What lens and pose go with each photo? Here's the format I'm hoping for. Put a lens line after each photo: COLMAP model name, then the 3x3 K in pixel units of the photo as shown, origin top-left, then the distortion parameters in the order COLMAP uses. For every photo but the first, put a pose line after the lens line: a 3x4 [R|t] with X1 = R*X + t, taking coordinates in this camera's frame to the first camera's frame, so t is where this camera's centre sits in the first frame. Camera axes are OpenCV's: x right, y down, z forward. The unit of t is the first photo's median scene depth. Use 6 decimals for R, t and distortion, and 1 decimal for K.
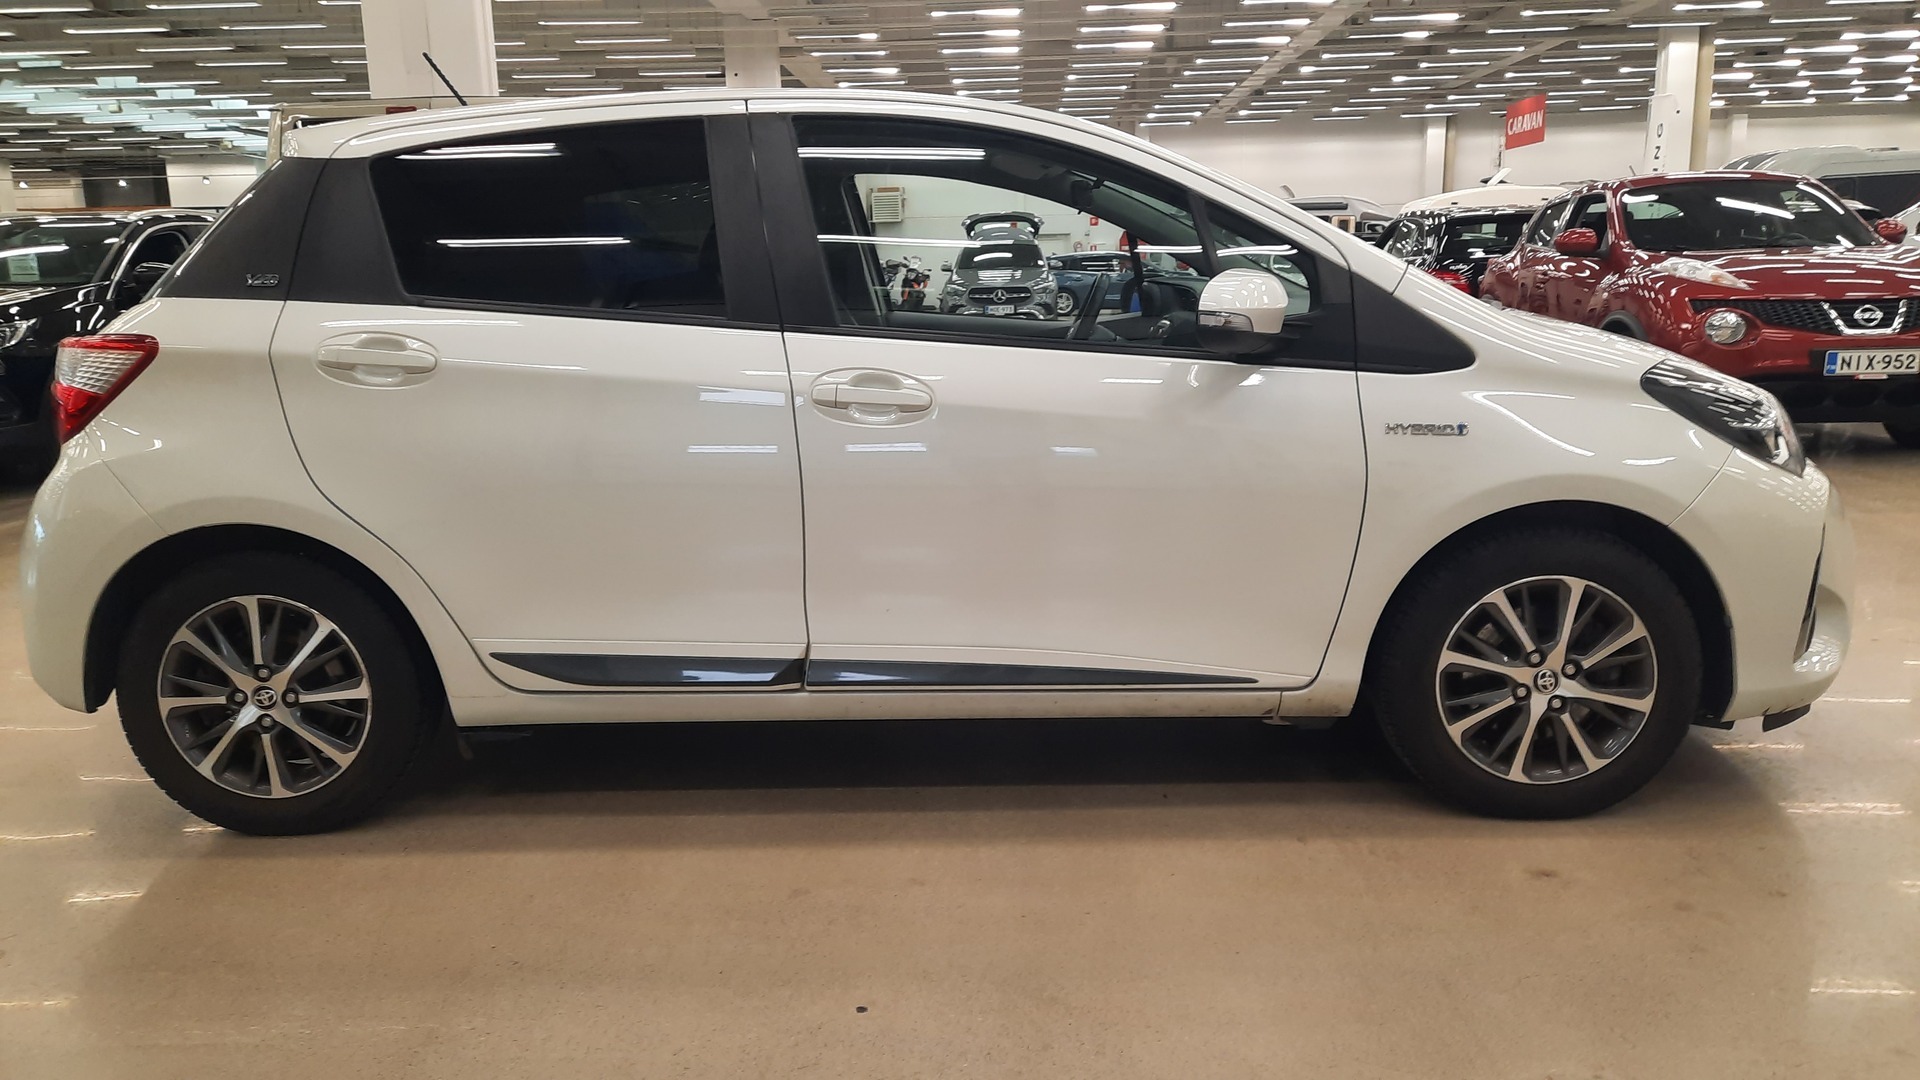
lens RADIAL K [[1525.2, 0, 955.6], [0, 1525.2, 532.3], [0, 0, 1]] dist [0.010131, -0.006277]
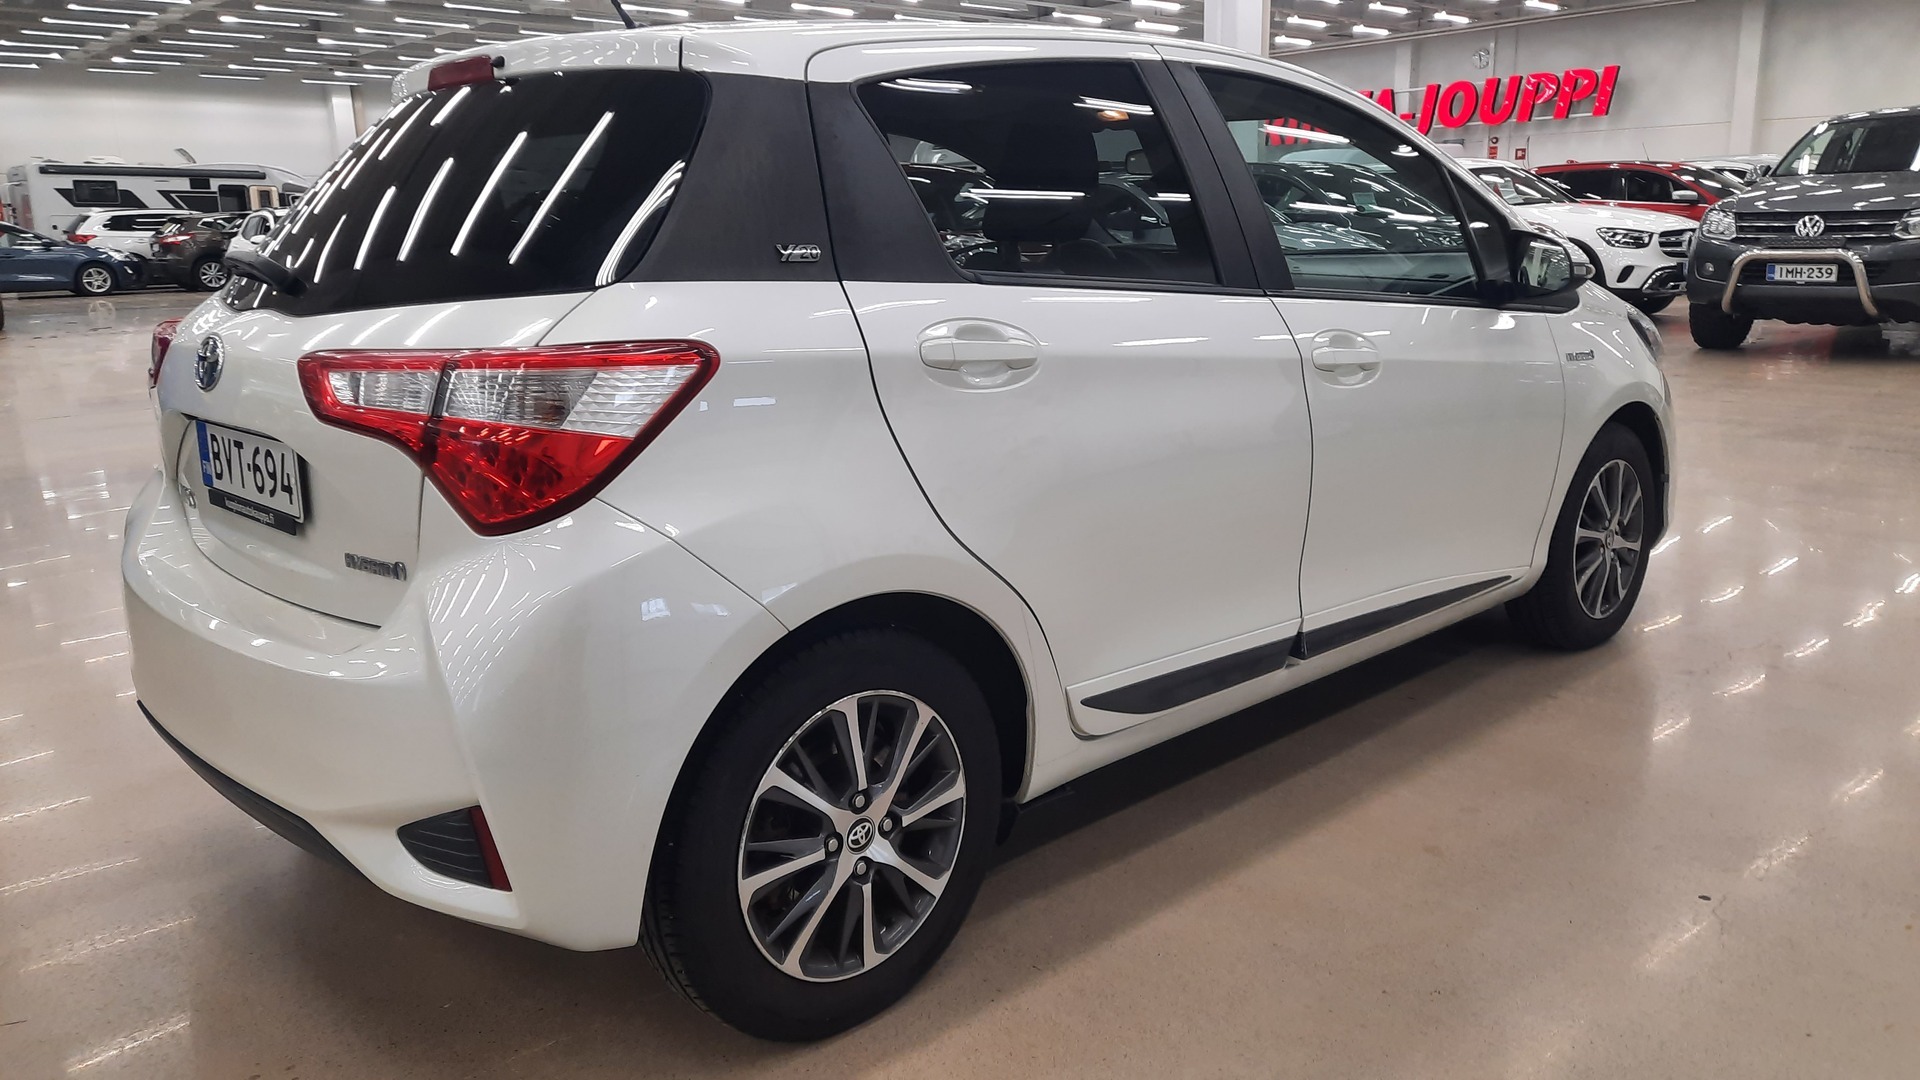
lens RADIAL K [[1525.2, 0, 952.9], [0, 1525.2, 536.7], [0, 0, 1]] dist [0.010131, -0.006277]
pose [[0.648006, -0.136529, 0.749298, -1.000181], [0.124149, 0.989579, 0.072944, -0.081733], [-0.751449, 0.045756, 0.658203, 0.521184]]
